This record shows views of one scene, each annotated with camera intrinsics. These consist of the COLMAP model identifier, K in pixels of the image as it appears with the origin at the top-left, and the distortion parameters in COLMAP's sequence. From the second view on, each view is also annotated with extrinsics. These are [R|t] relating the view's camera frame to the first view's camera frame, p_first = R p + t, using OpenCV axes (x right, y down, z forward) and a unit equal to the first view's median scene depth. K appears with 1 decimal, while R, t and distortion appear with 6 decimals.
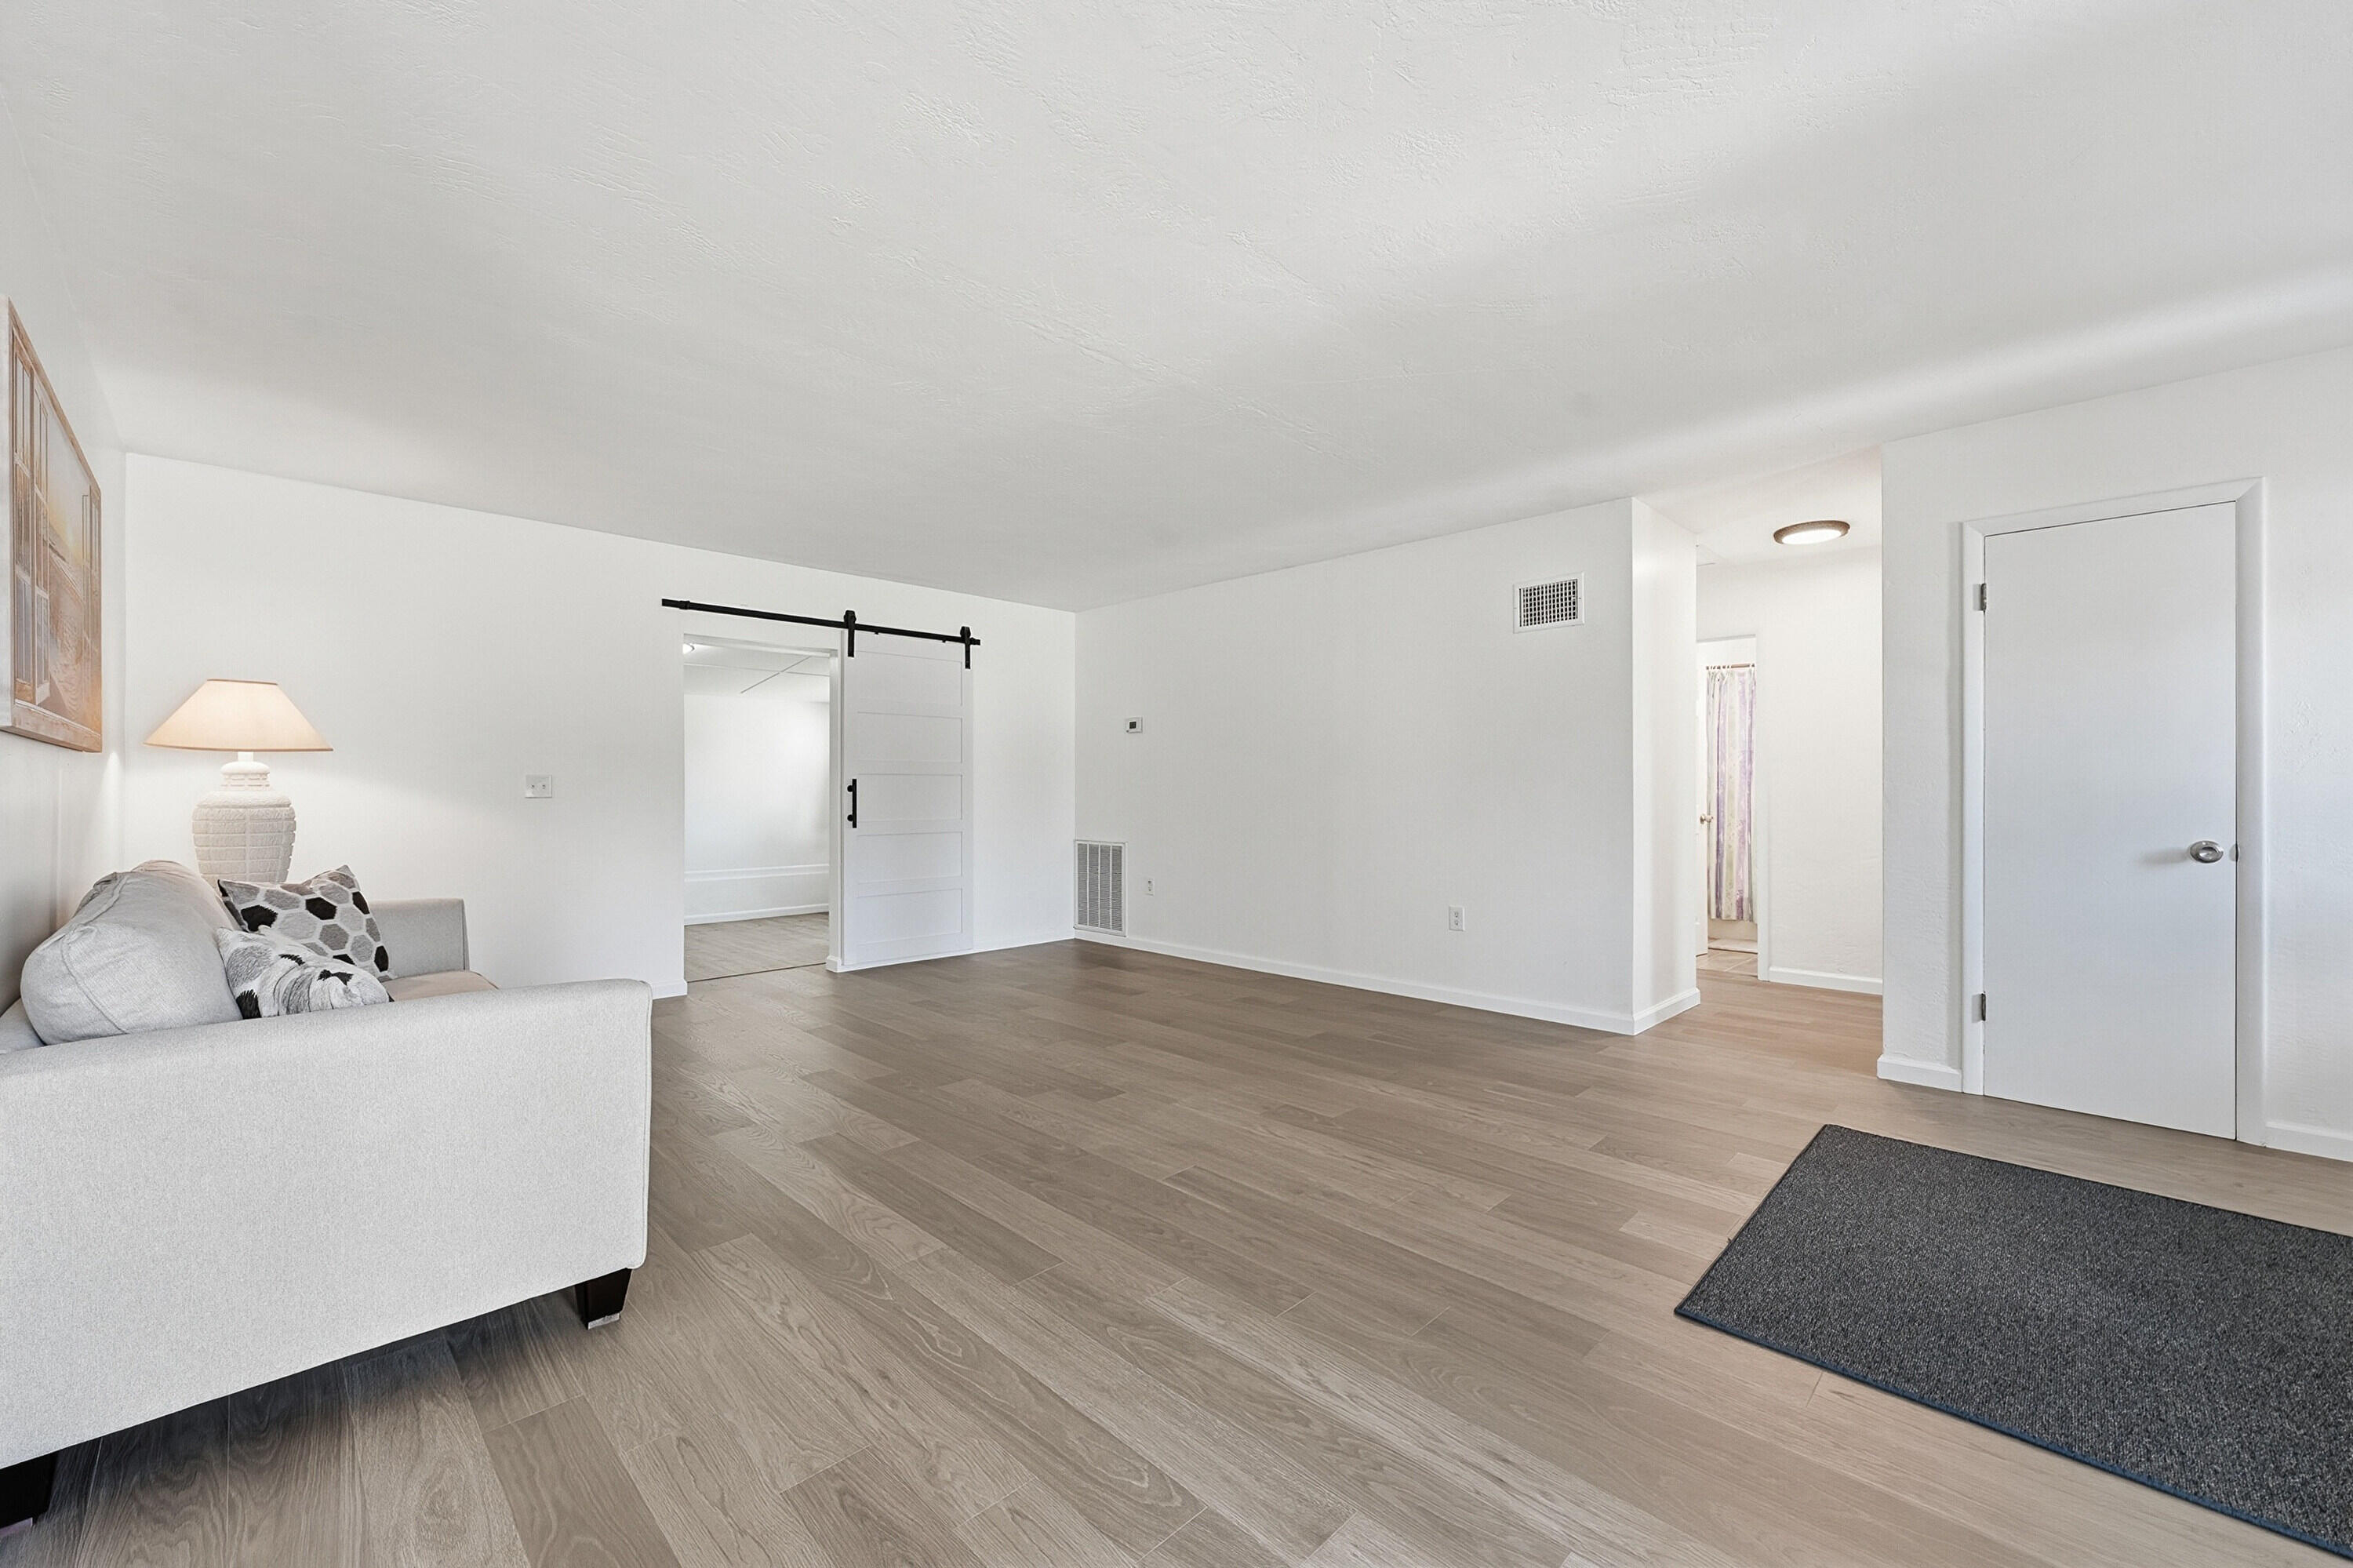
lens RADIAL K [[936.7, 0, 1177.9], [0, 936.7, 790.9], [0, 0, 1]] dist [-0.002627, 0.000250]
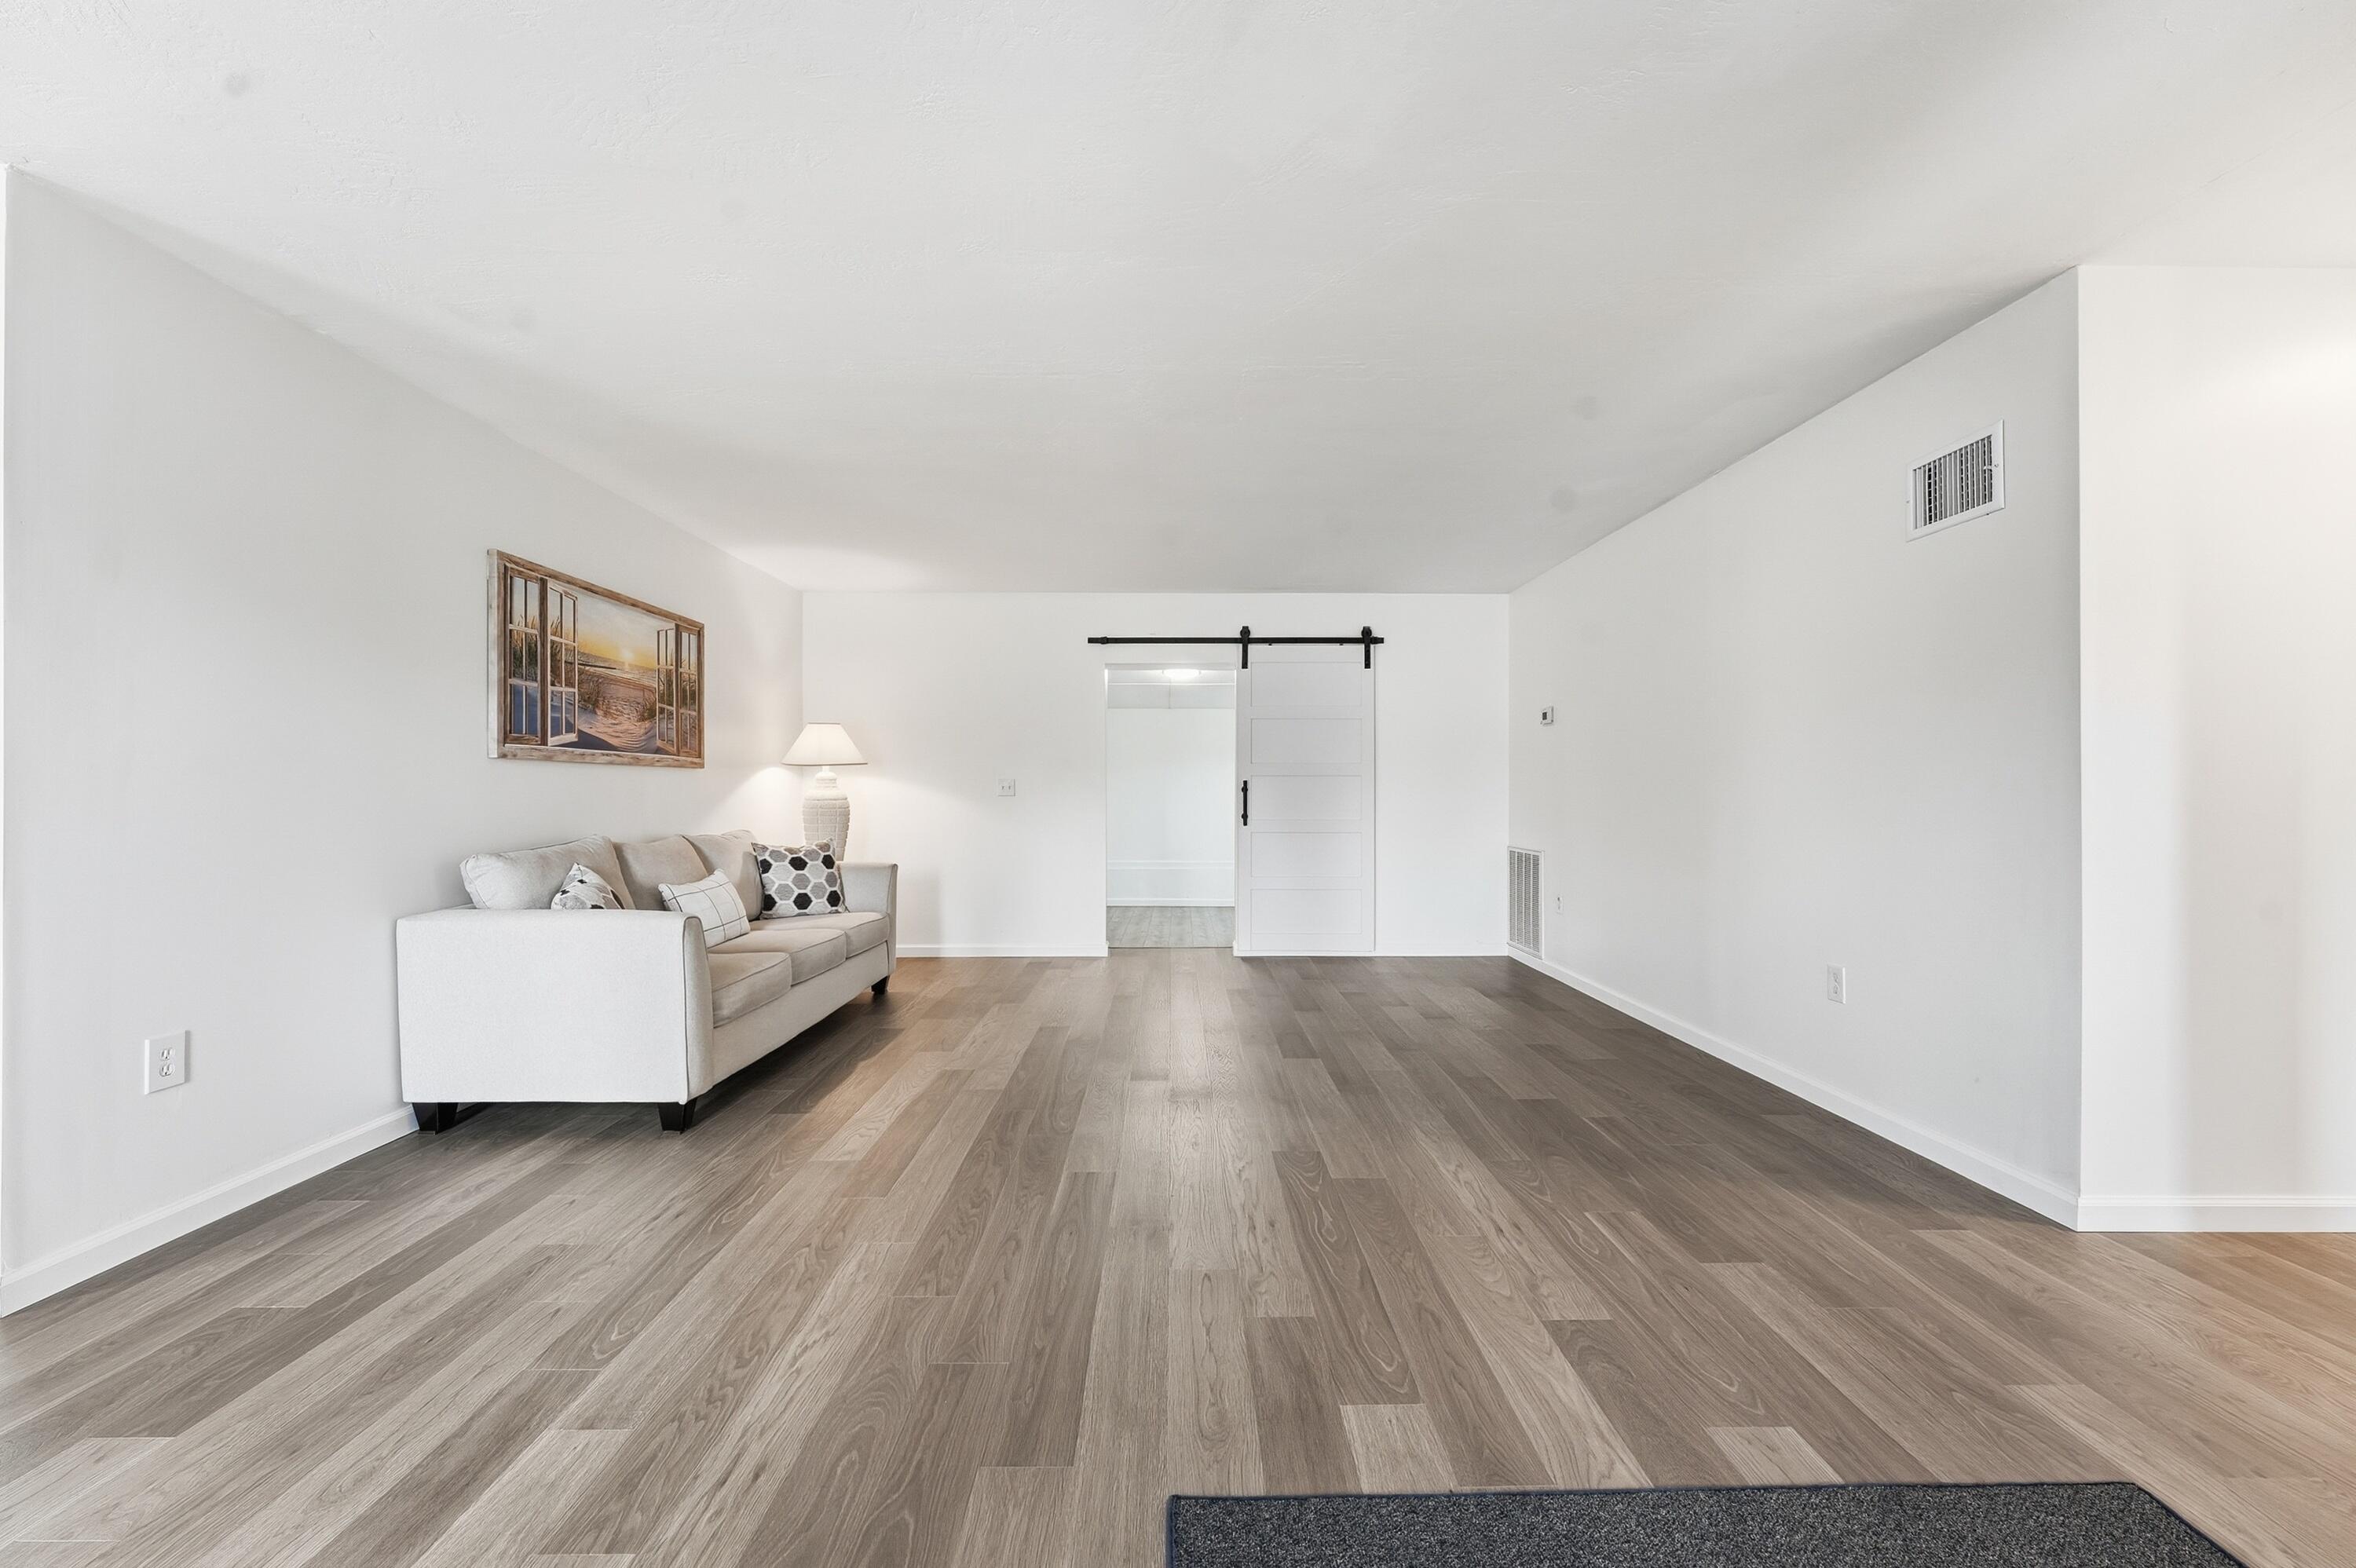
lens RADIAL K [[937.8, 0, 1173.6], [0, 937.8, 787.7], [0, 0, 1]] dist [-0.002627, 0.000250]
pose [[0.711250, -0.002033, -0.702936, 0.500757], [-0.002195, 0.999985, -0.005112, 0.002146], [0.702935, 0.005179, 0.711235, 0.227593]]
